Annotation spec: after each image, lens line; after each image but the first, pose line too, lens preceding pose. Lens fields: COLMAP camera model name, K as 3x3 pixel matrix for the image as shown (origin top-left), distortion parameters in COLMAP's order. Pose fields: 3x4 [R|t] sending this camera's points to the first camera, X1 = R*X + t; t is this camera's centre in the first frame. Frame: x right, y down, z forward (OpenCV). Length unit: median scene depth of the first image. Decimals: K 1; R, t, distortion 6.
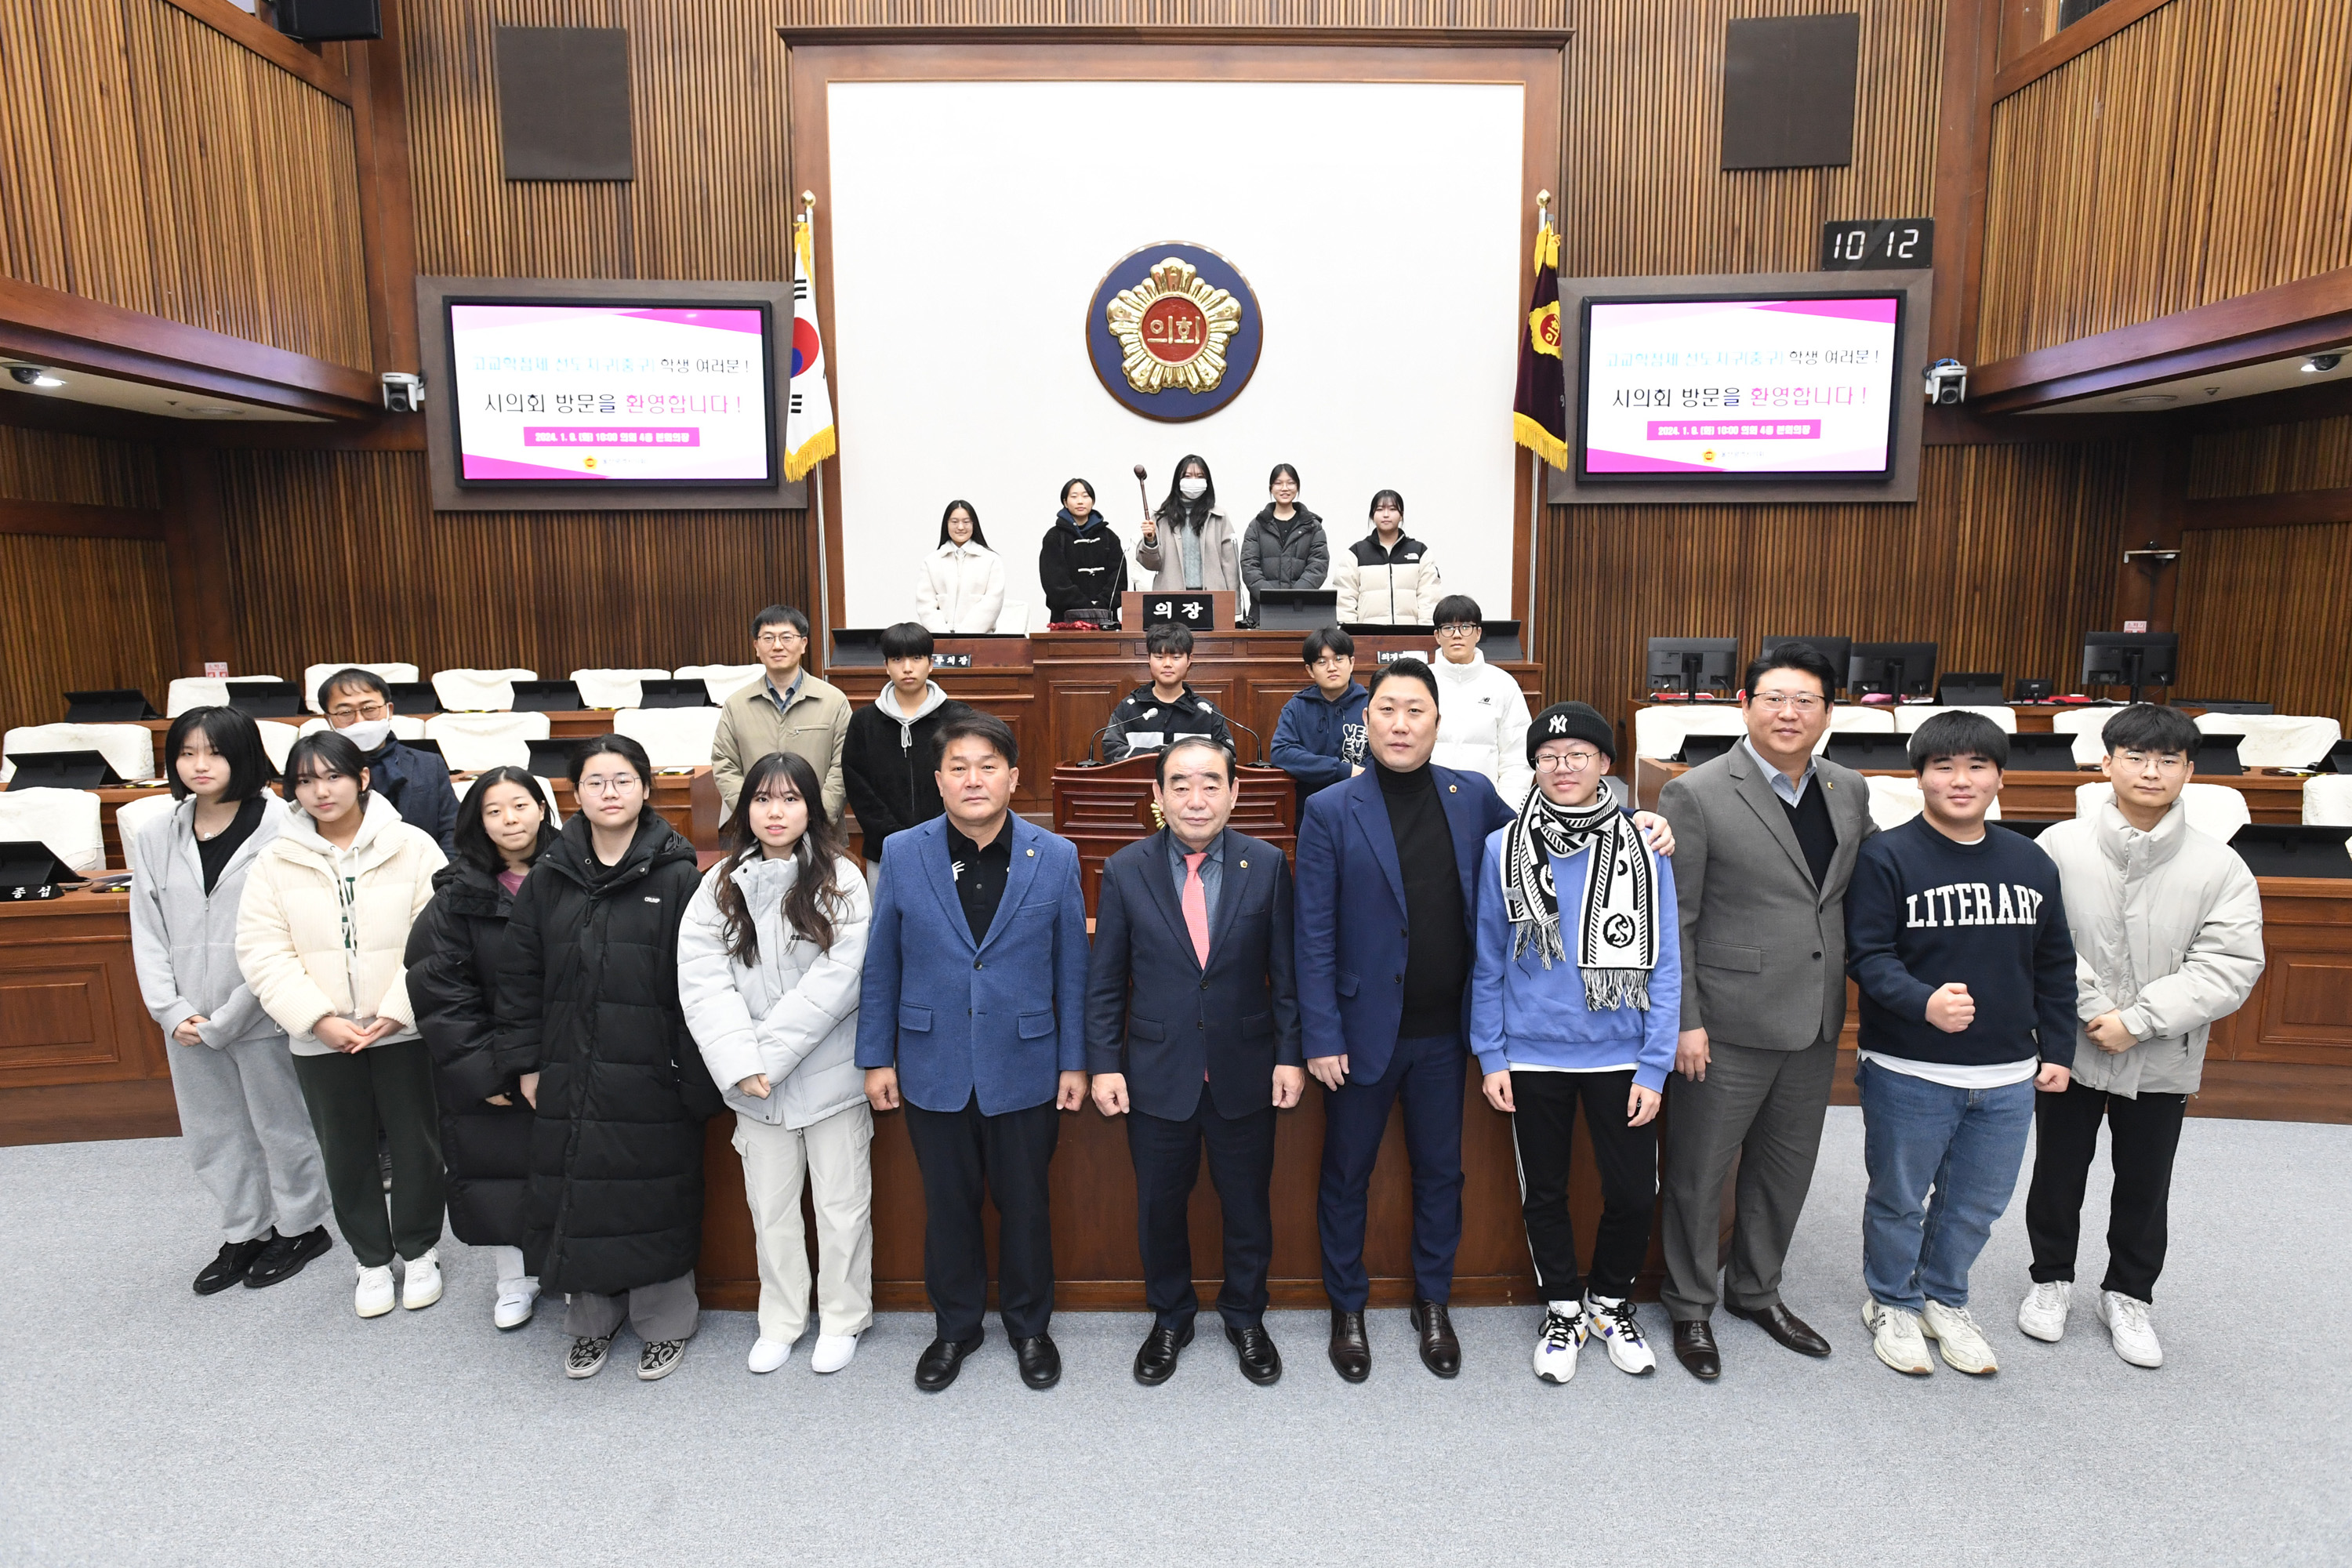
lens RADIAL K [[1322.5, 0, 1188.6], [0, 1322.5, 774.4], [0, 0, 1]] dist [-0.000968, 0.000061]
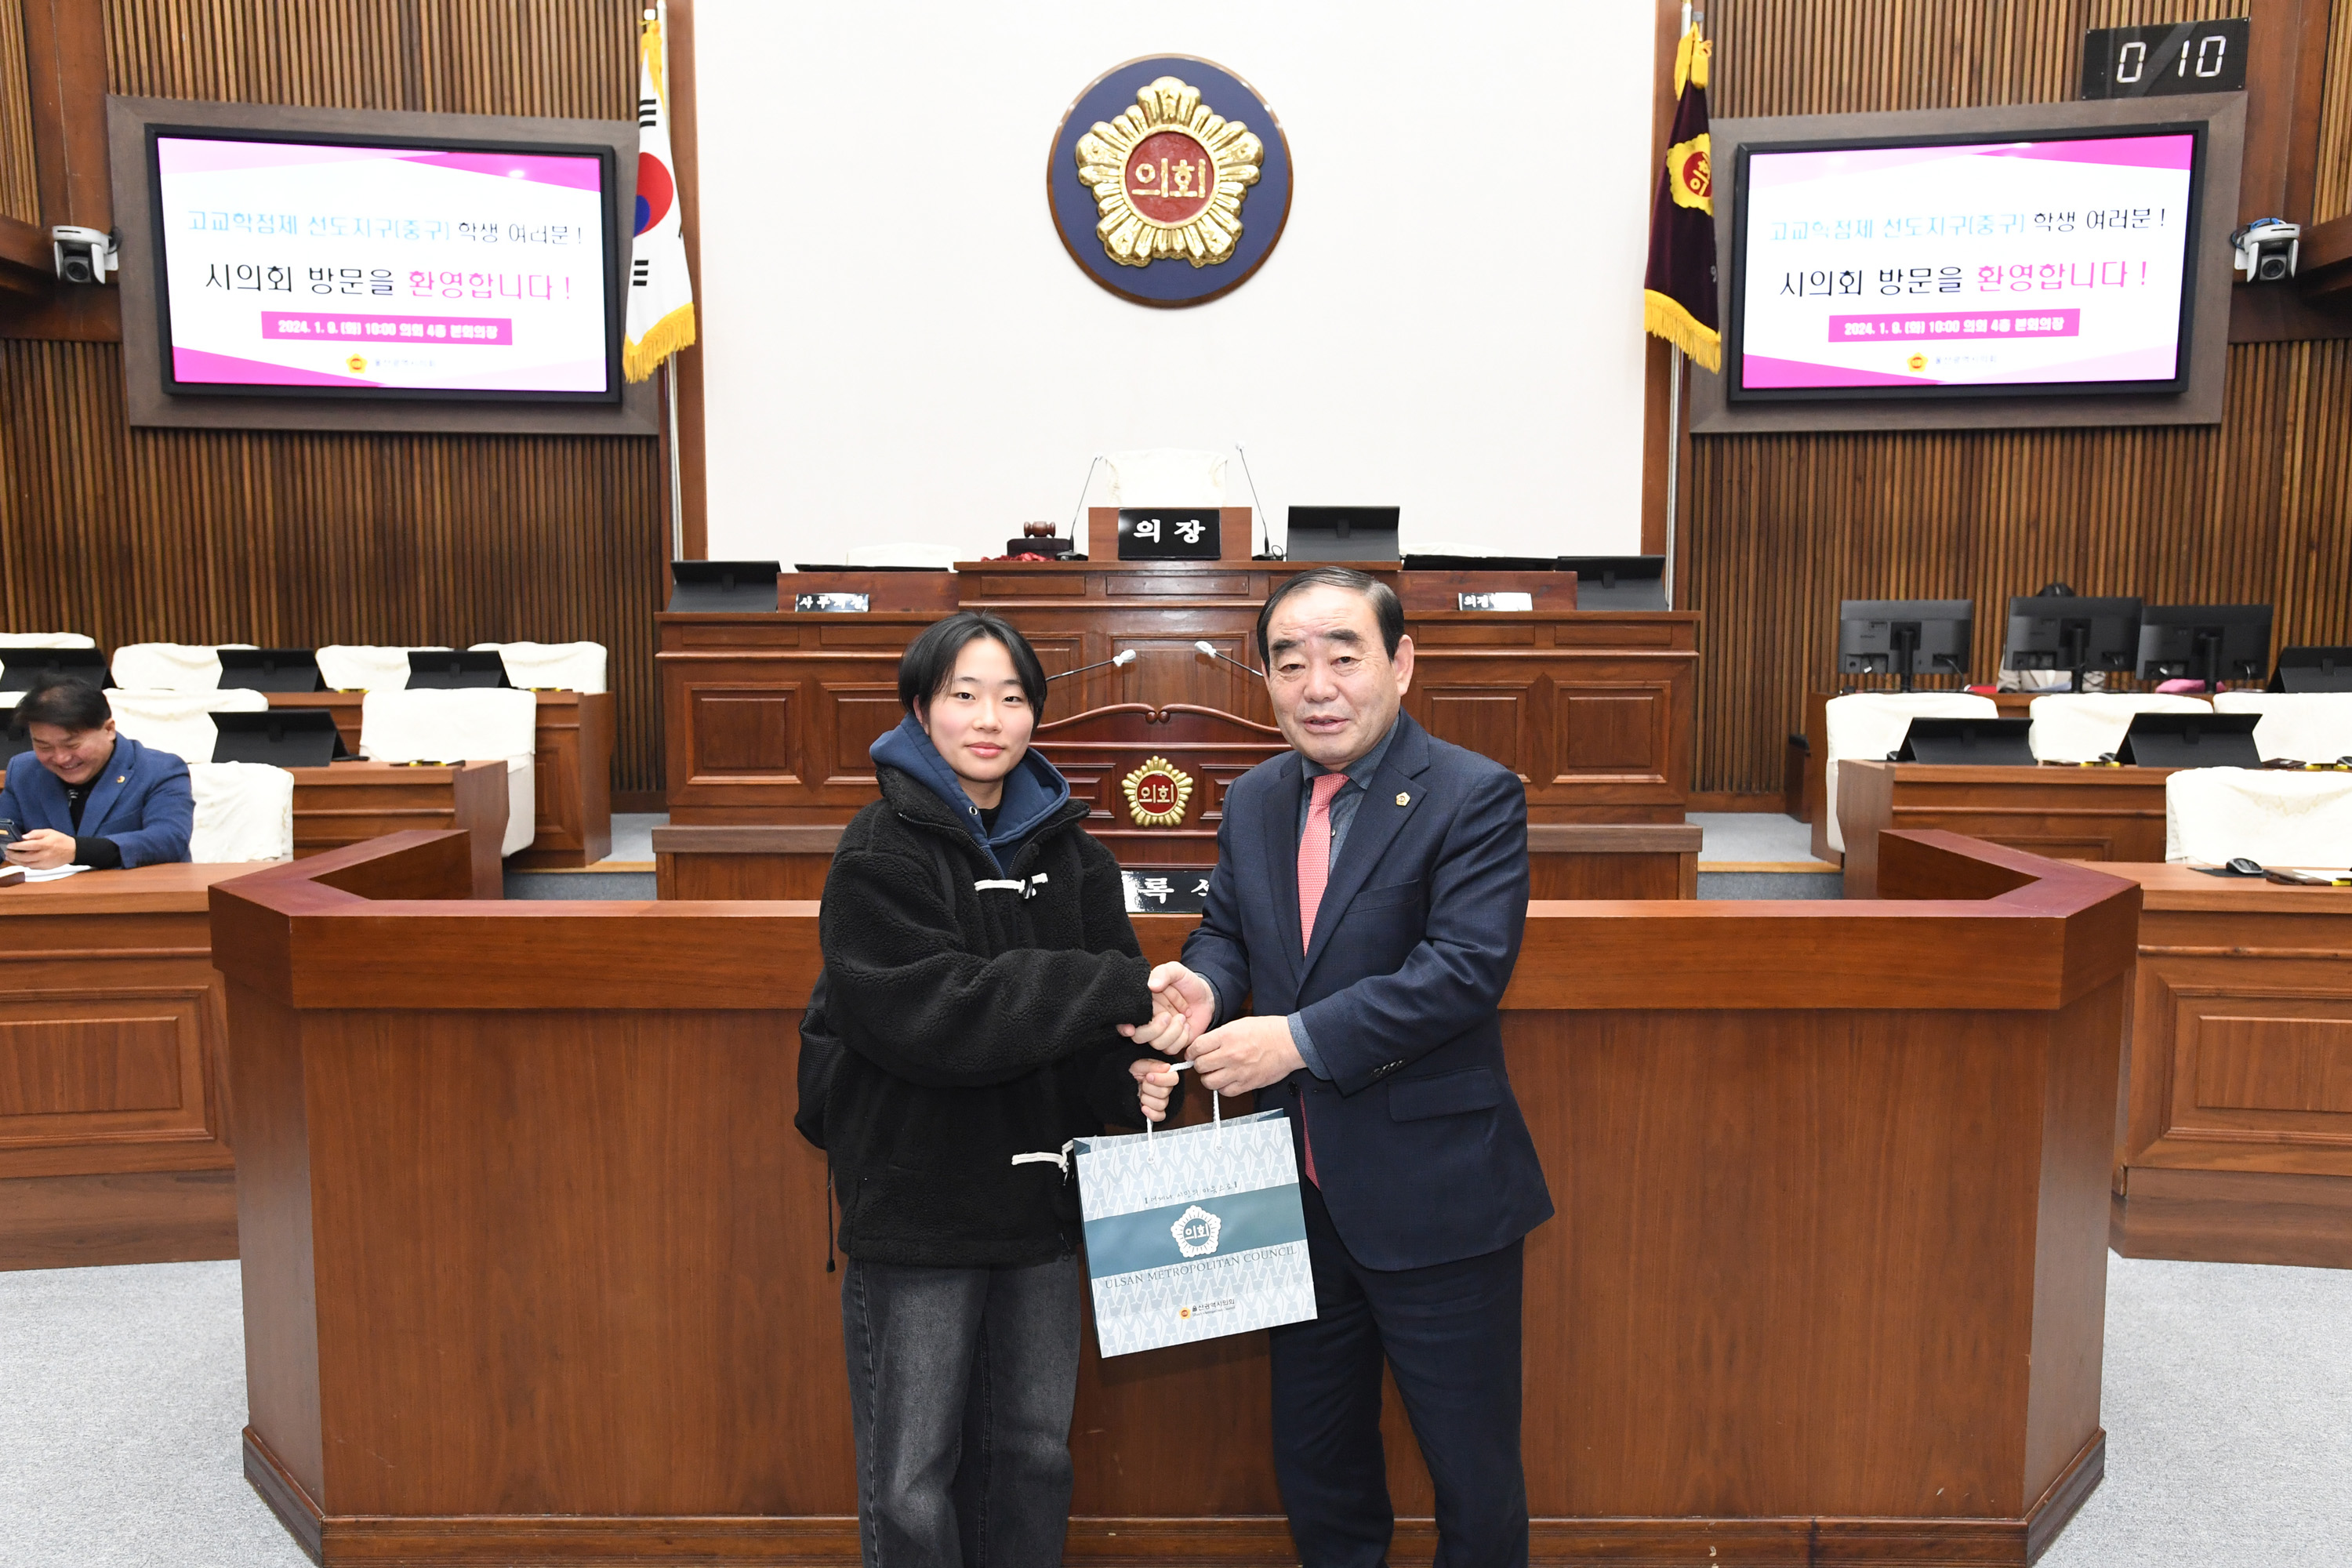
lens RADIAL K [[1702.1, 0, 1176.0], [0, 1702.1, 784.0], [0, 0, 1]] dist [0.034647, 0.032158]
pose [[0.999933, 0.006205, -0.009751, 0.003408], [-0.006649, 0.998909, -0.046230, 0.033357], [0.009454, 0.046292, 0.998883, 0.080413]]
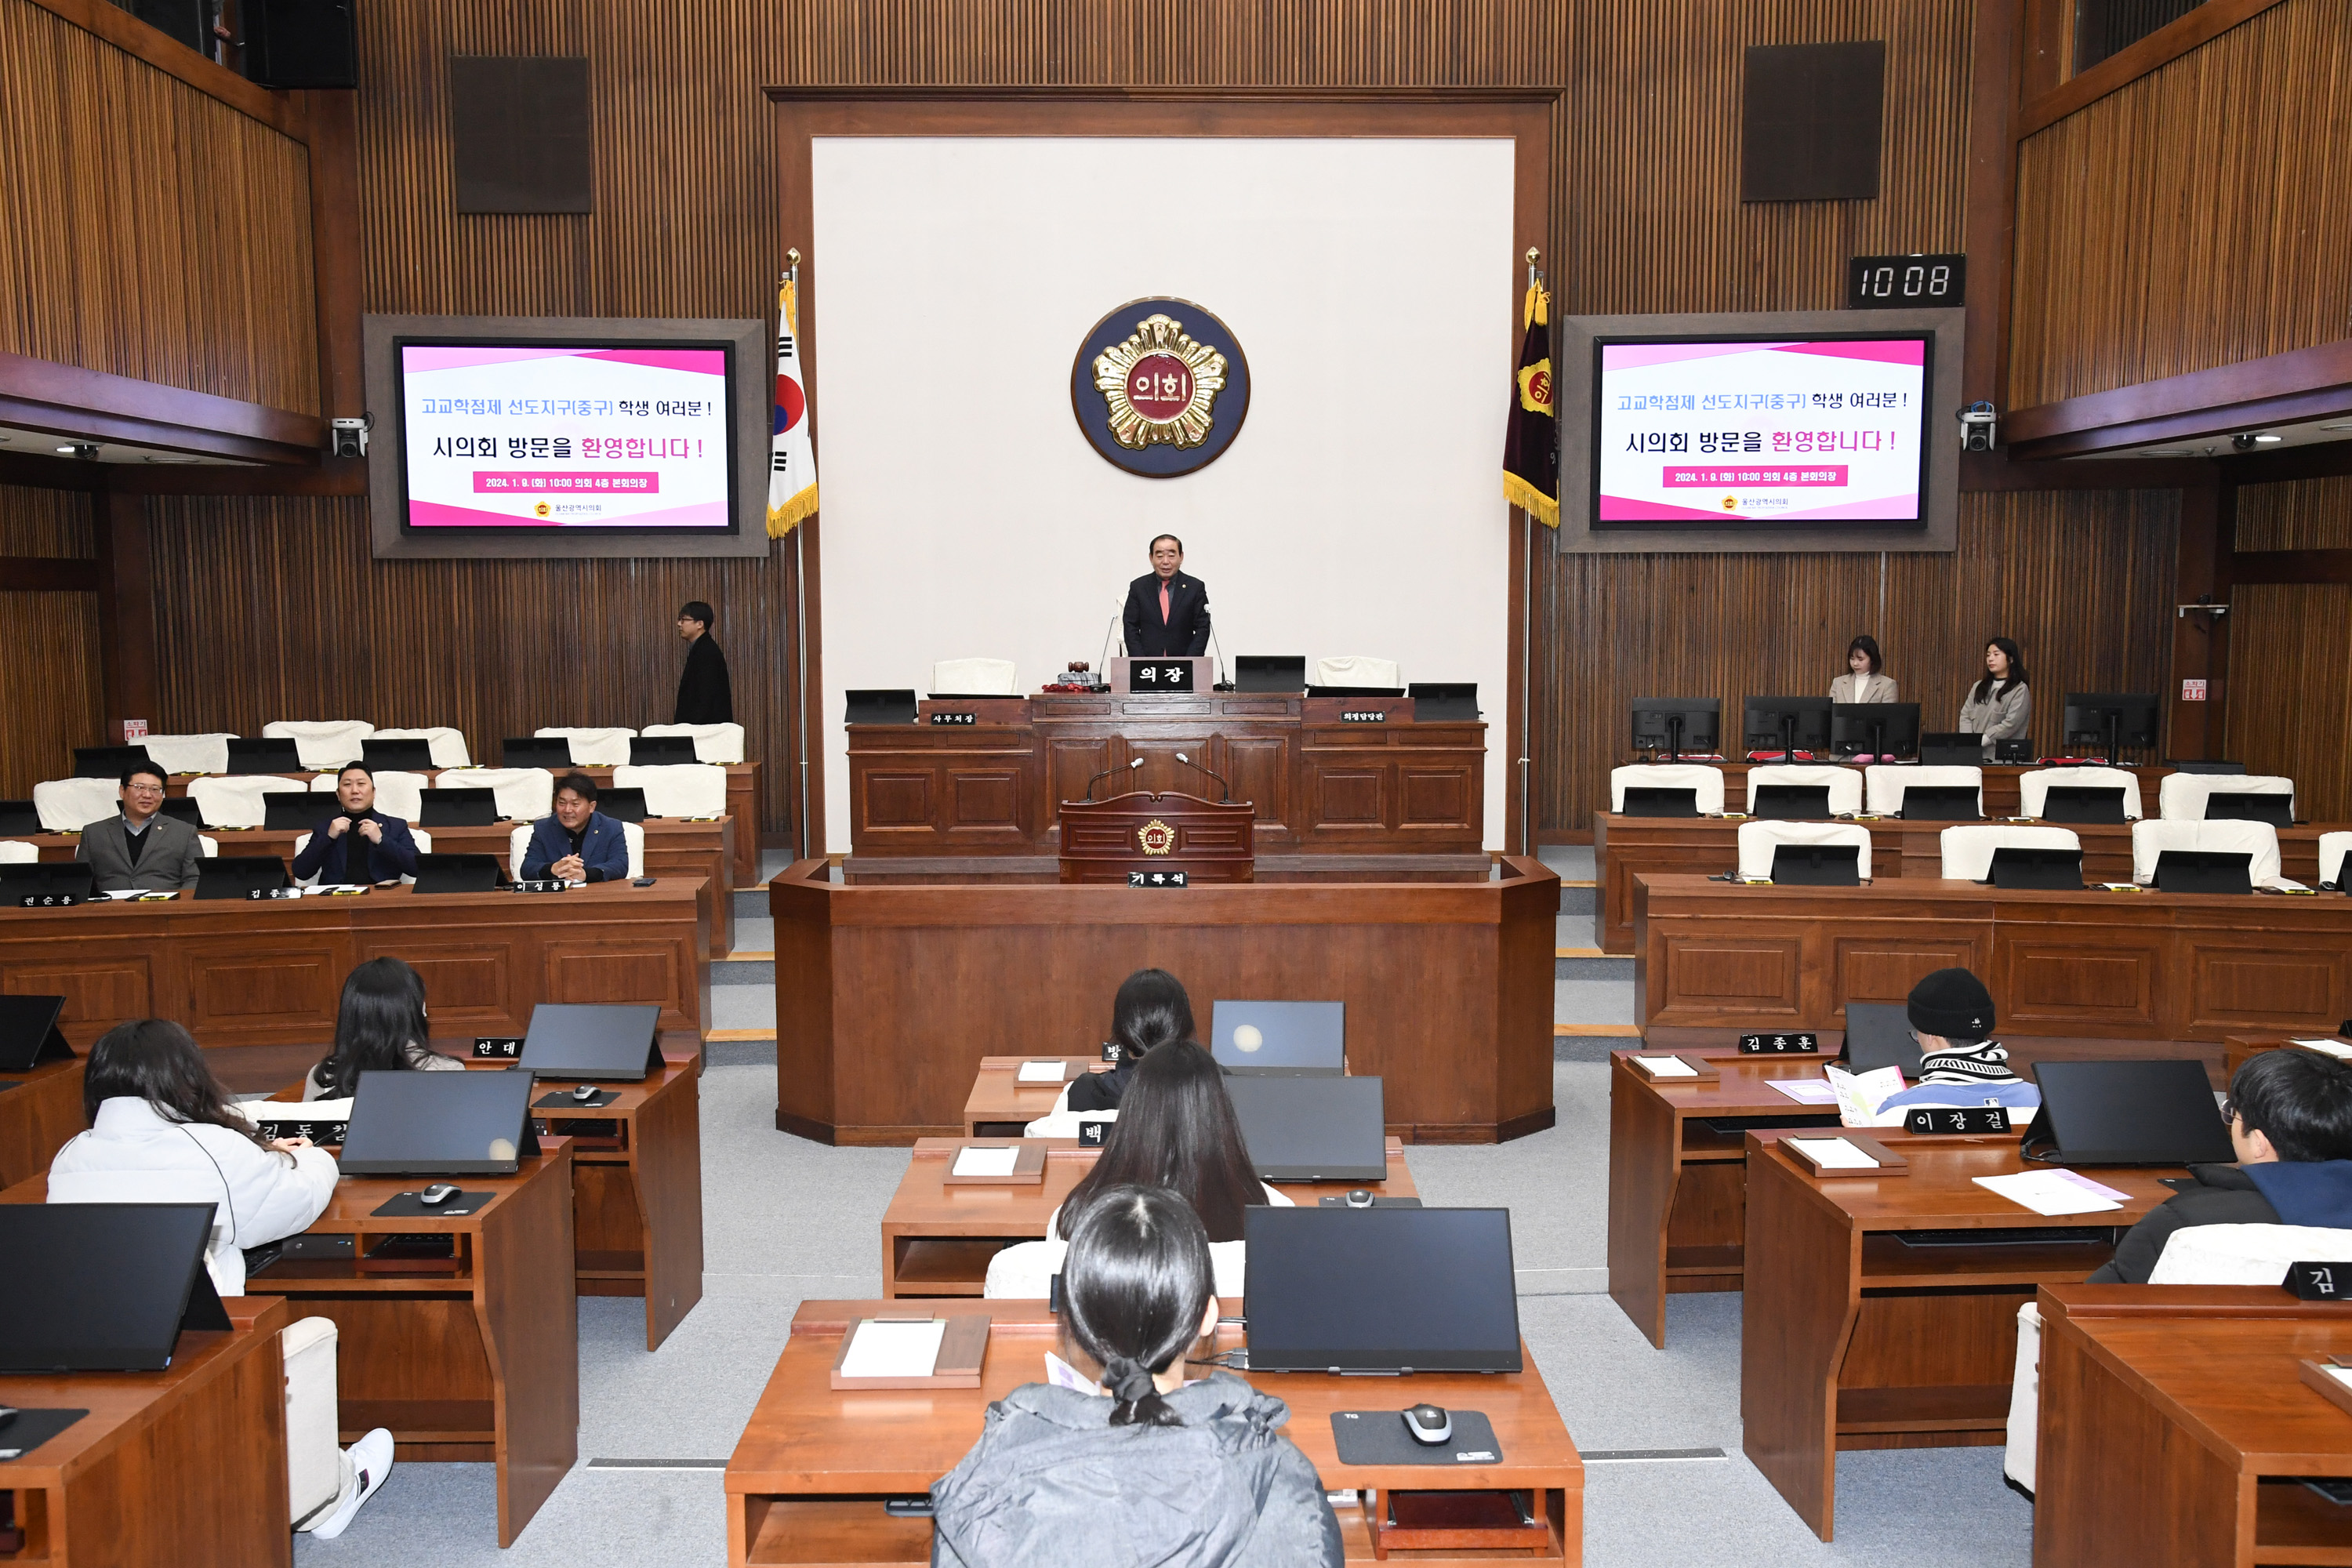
lens RADIAL K [[2193.6, 0, 1171.8], [0, 2193.6, 739.0], [0, 0, 1]] dist [0.163137, 0.001253]
pose [[0.999963, 0.002365, -0.008216, 0.011002], [-0.002995, 0.996987, -0.077506, 0.050830], [0.008007, 0.077528, 0.996958, -0.580791]]
